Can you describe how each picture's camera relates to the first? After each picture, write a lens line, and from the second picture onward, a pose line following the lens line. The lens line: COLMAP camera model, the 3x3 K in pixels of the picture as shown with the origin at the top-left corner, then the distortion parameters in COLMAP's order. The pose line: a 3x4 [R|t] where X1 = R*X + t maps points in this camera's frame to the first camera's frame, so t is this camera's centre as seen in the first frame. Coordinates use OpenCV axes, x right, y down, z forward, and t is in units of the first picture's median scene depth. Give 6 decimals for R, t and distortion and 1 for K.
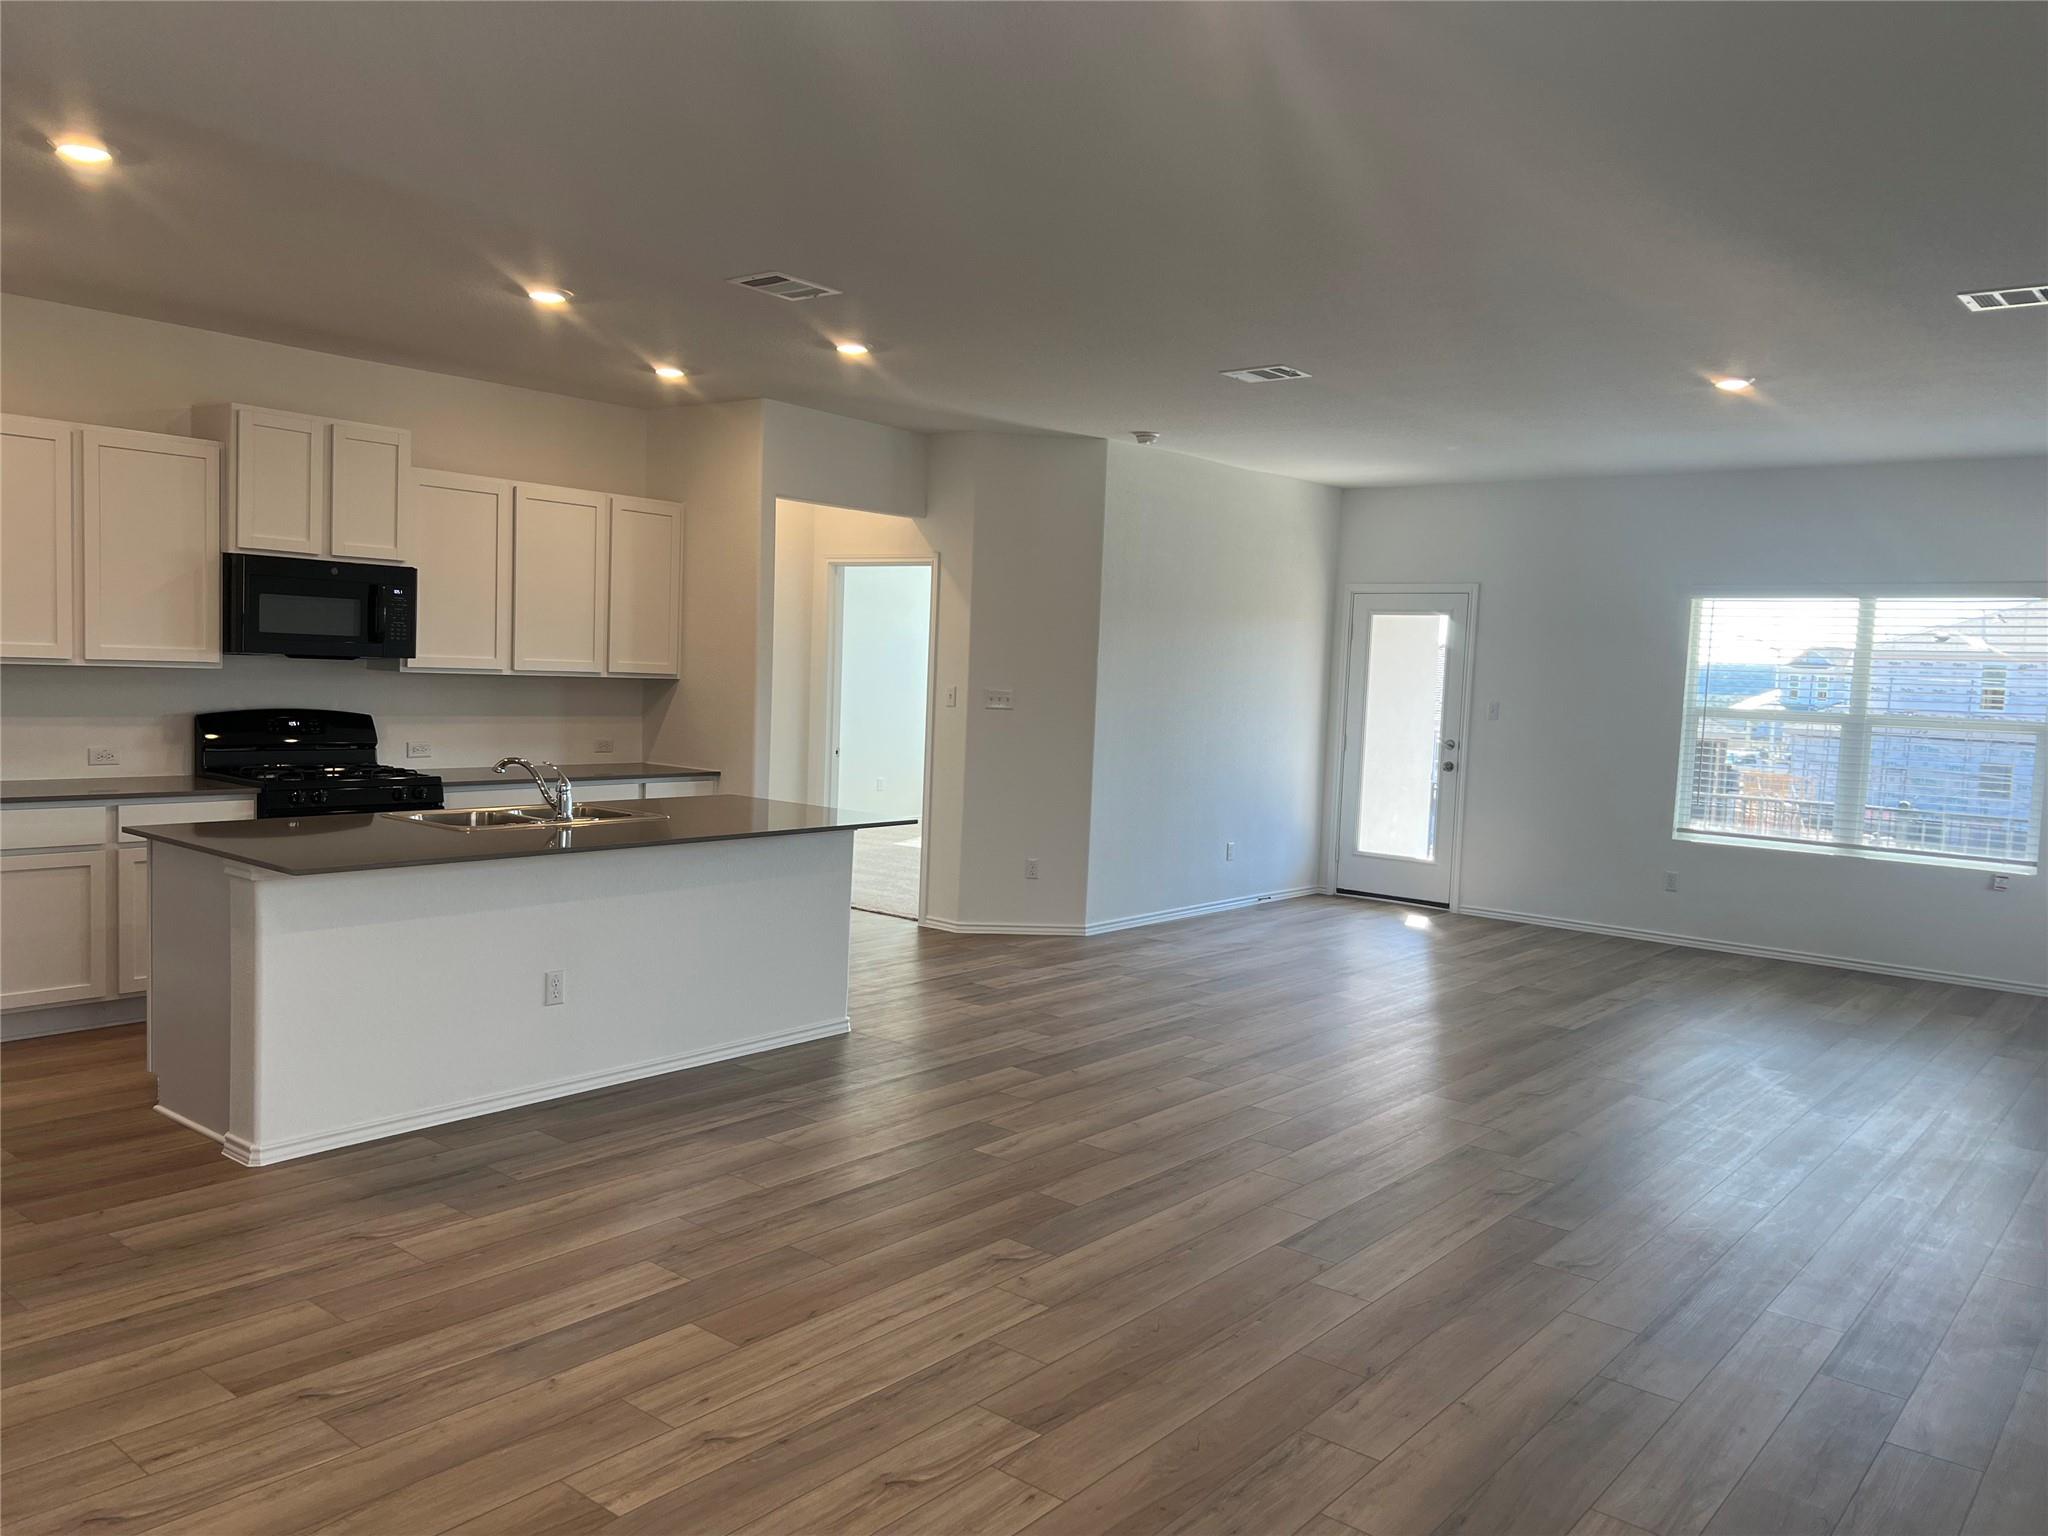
lens RADIAL K [[1523.1, 0, 1018.1], [0, 1523.1, 776.8], [0, 0, 1]] dist [0.095704, -0.147549]
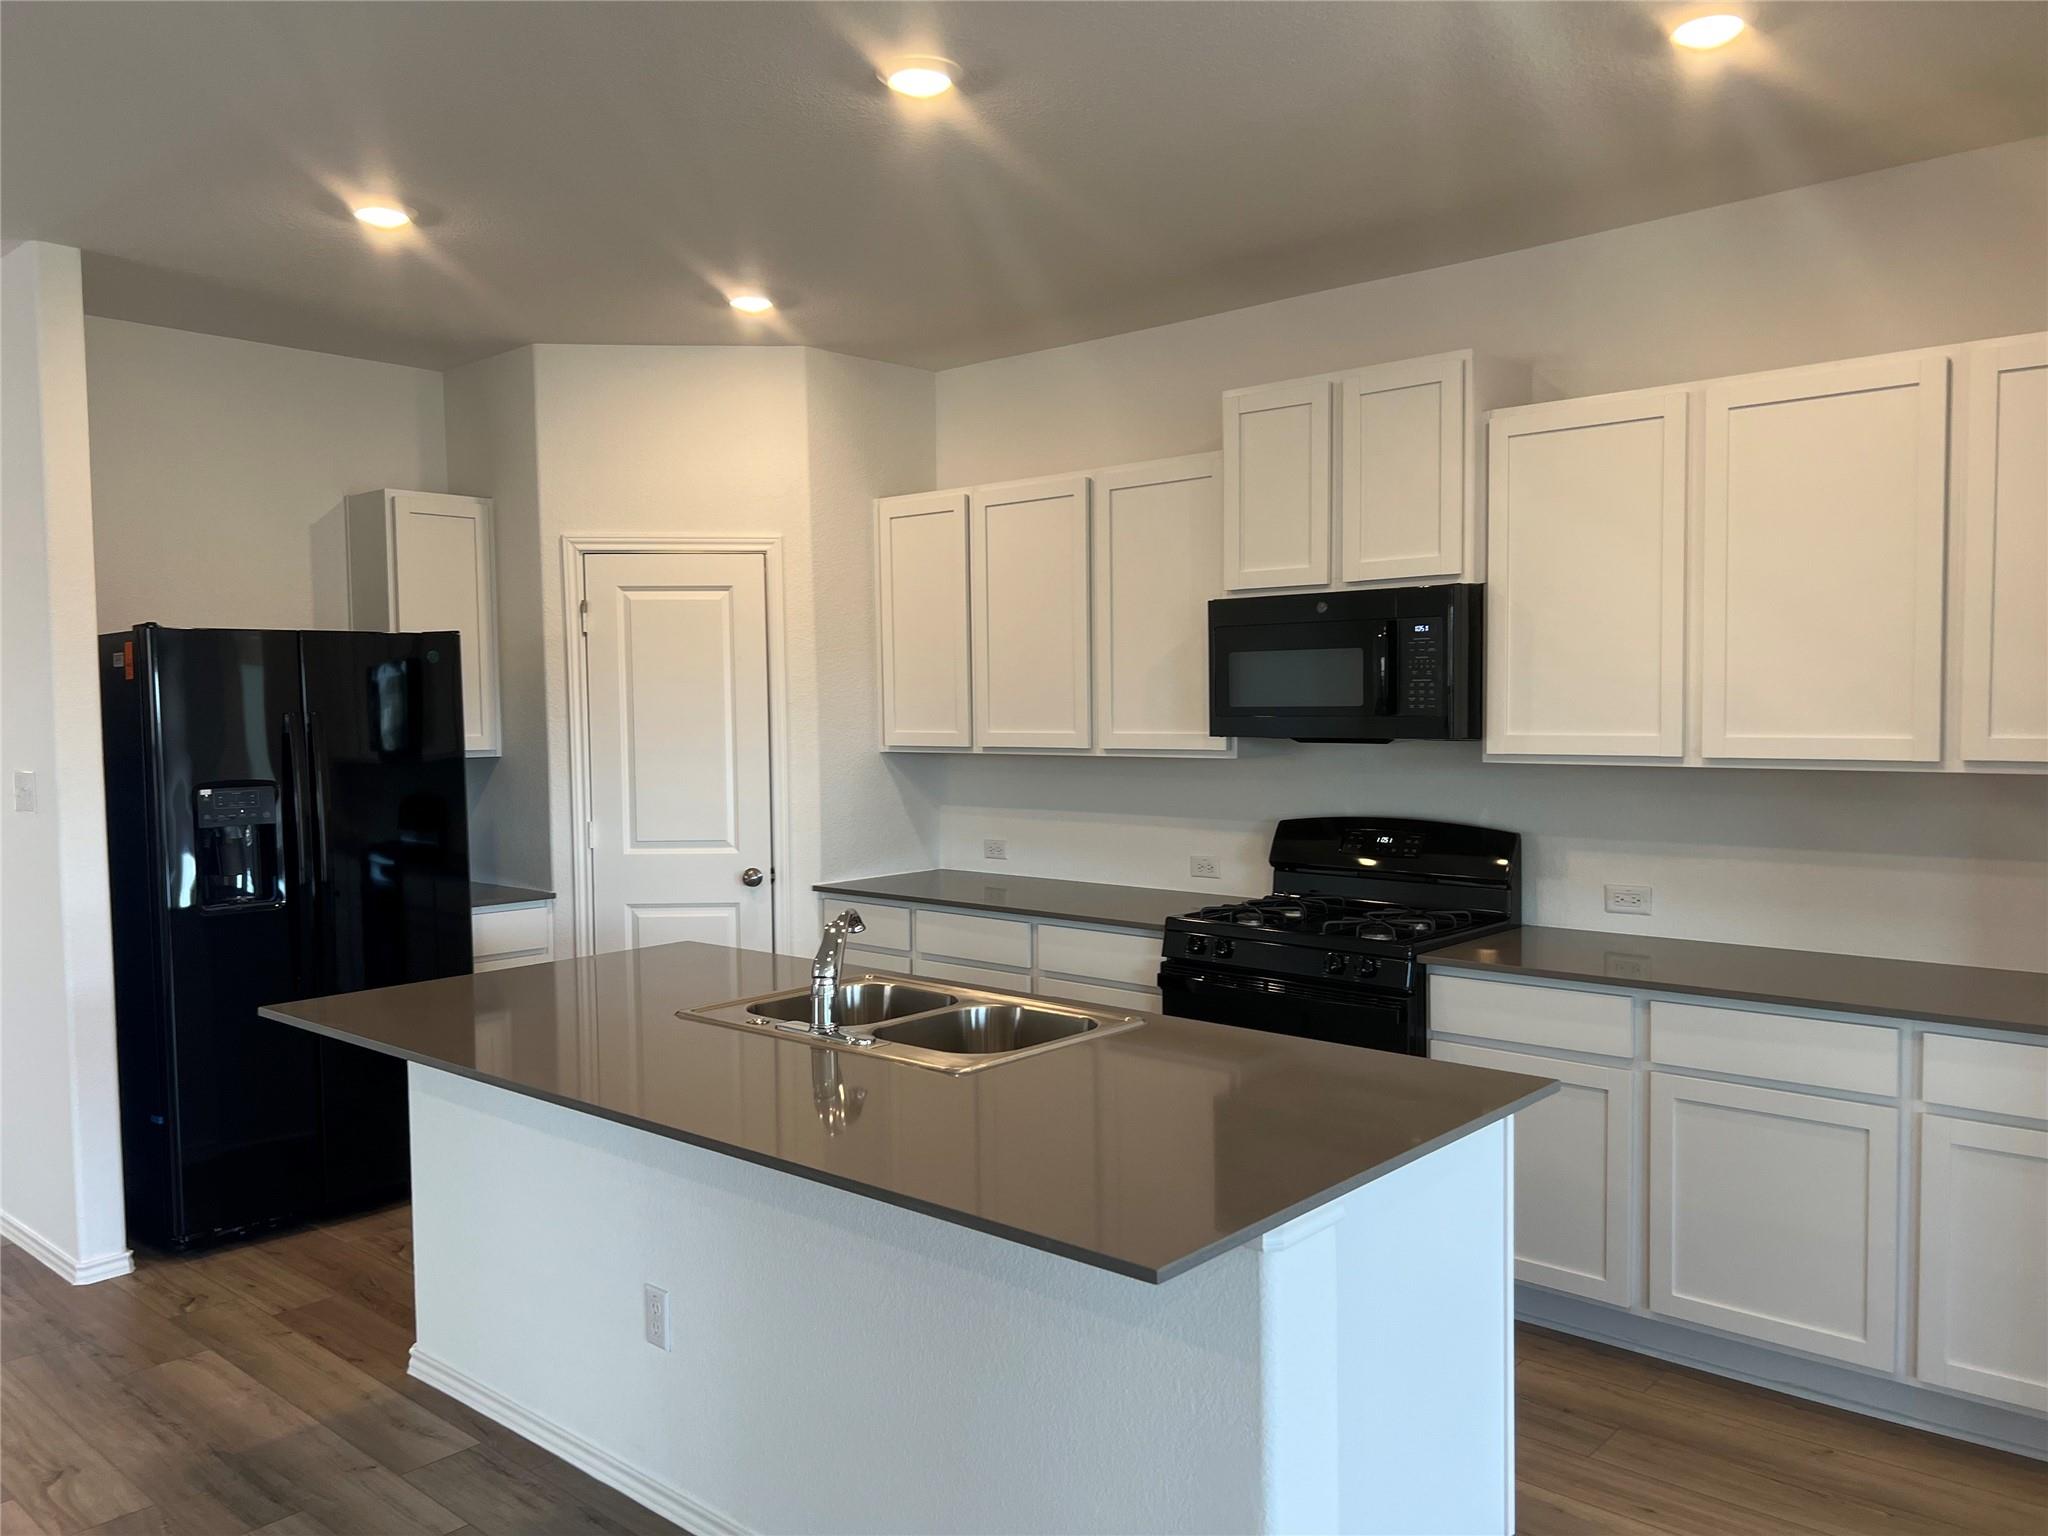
lens RADIAL K [[1523.1, 0, 1018.1], [0, 1523.1, 776.8], [0, 0, 1]] dist [0.095704, -0.147549]
pose [[-0.034049, 0.001321, -0.999419, 0.194760], [-0.069802, 0.997554, 0.003697, -0.053092], [0.996980, 0.069887, -0.033873, 0.859907]]
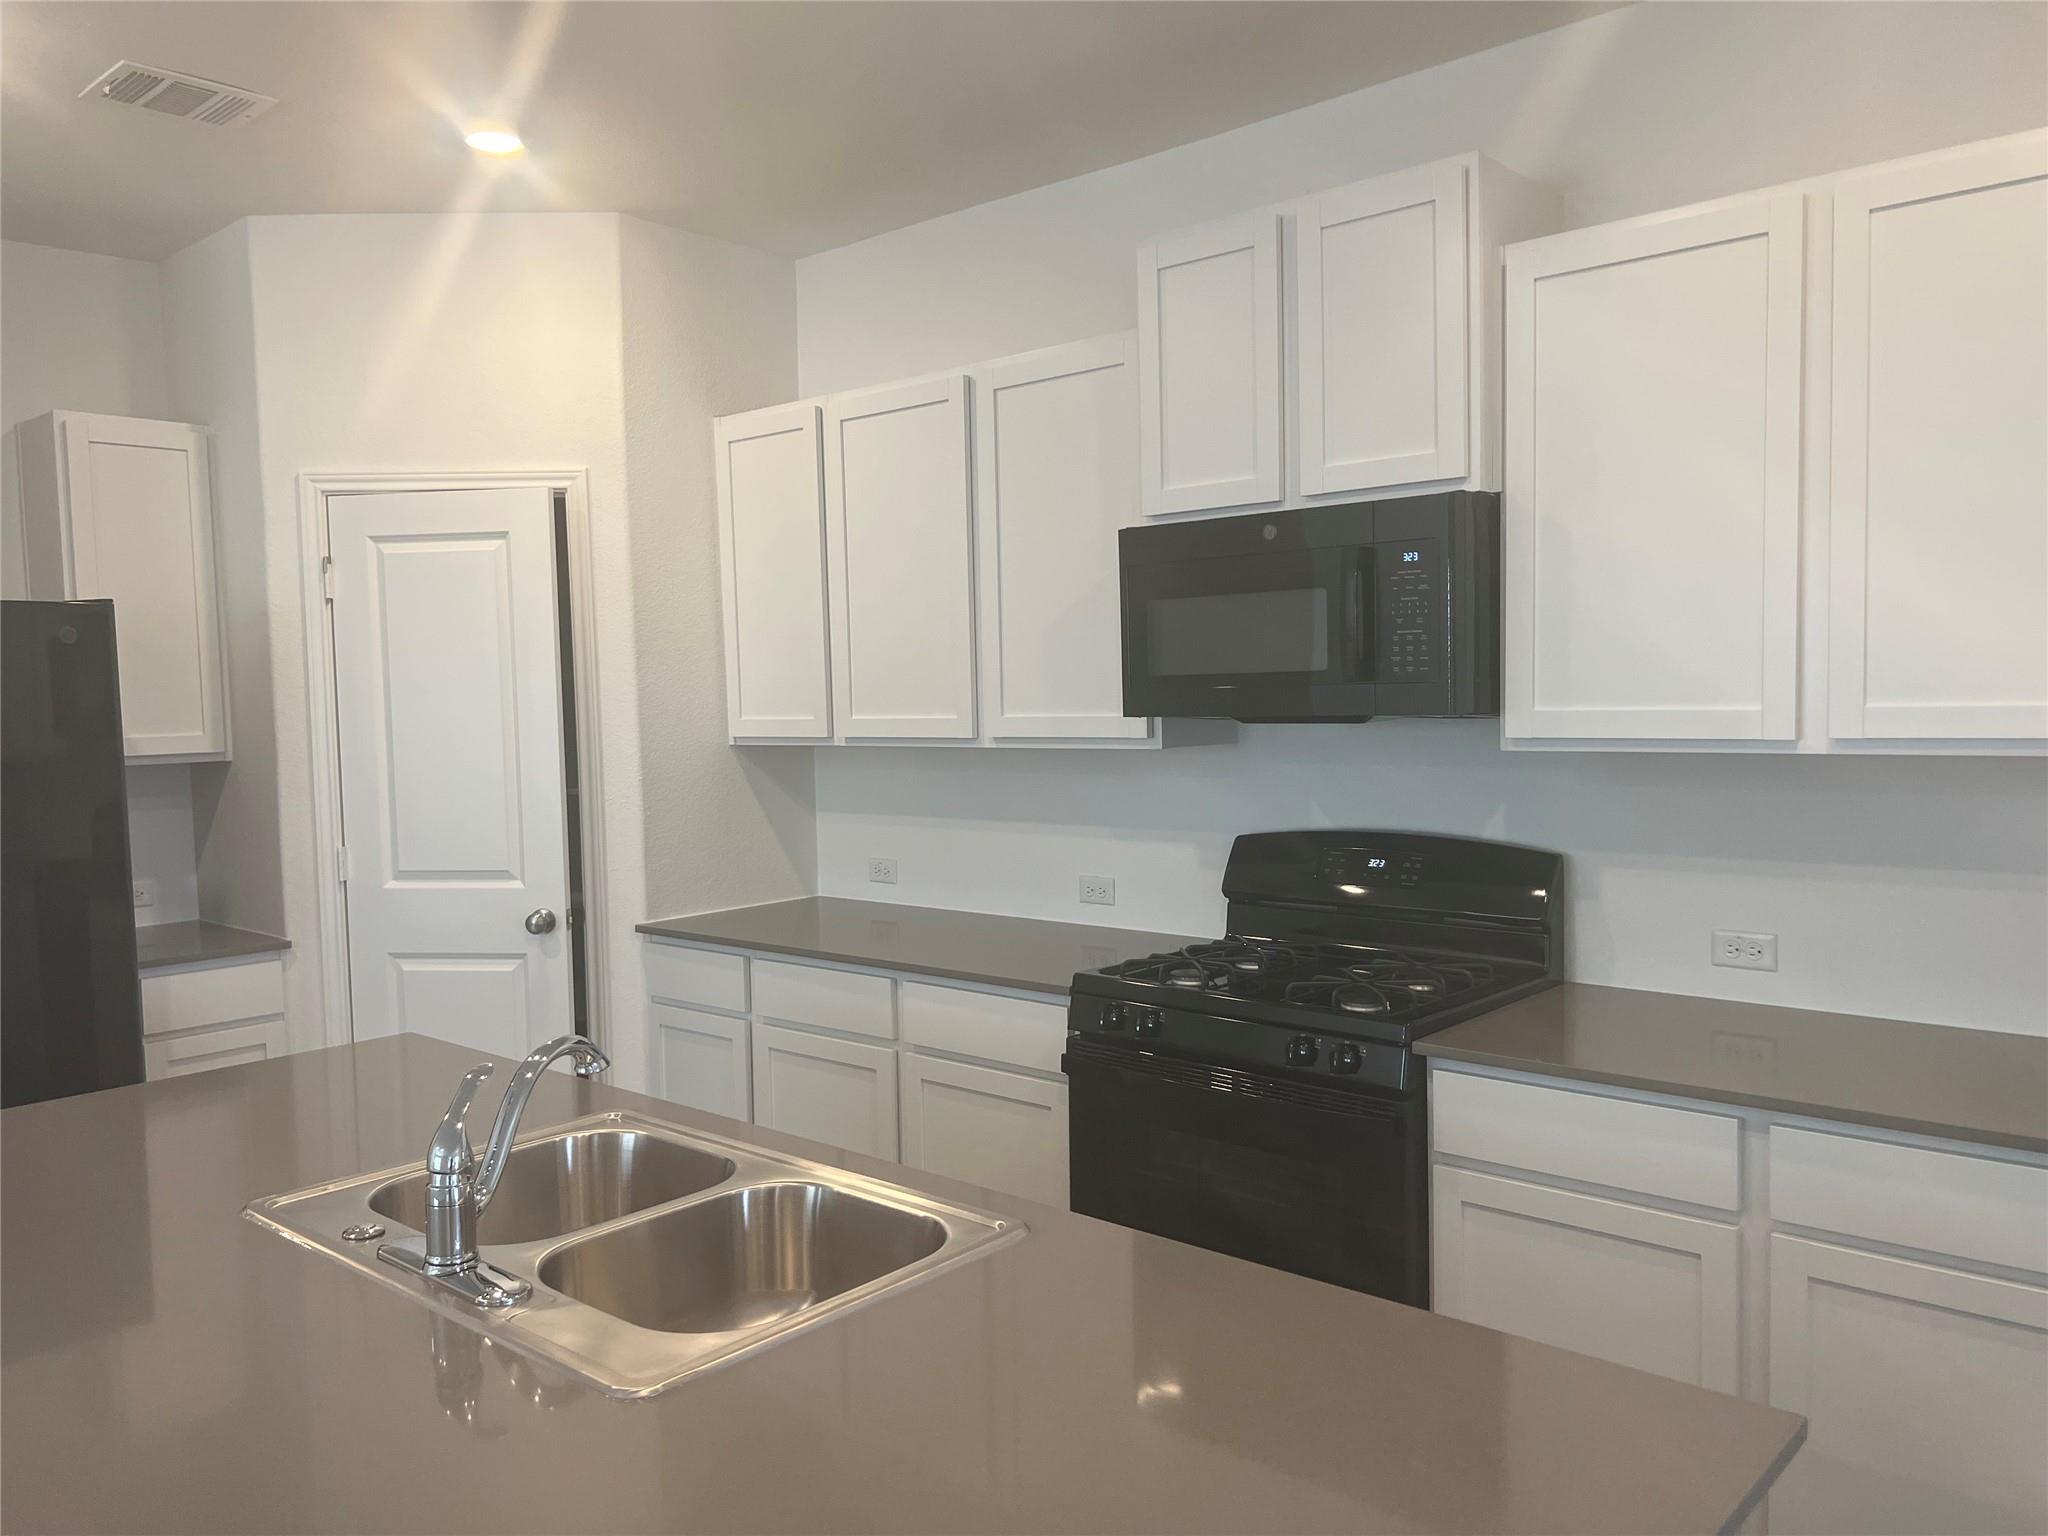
lens RADIAL K [[1553.0, 0, 1031.3], [0, 1553.0, 735.9], [0, 0, 1]] dist [0.083103, 0.001805]
pose [[-0.048877, -0.022222, -0.998558, 0.011554], [-0.055276, 0.998280, -0.019511, -0.058132], [0.997274, 0.054243, -0.050022, 0.915353]]
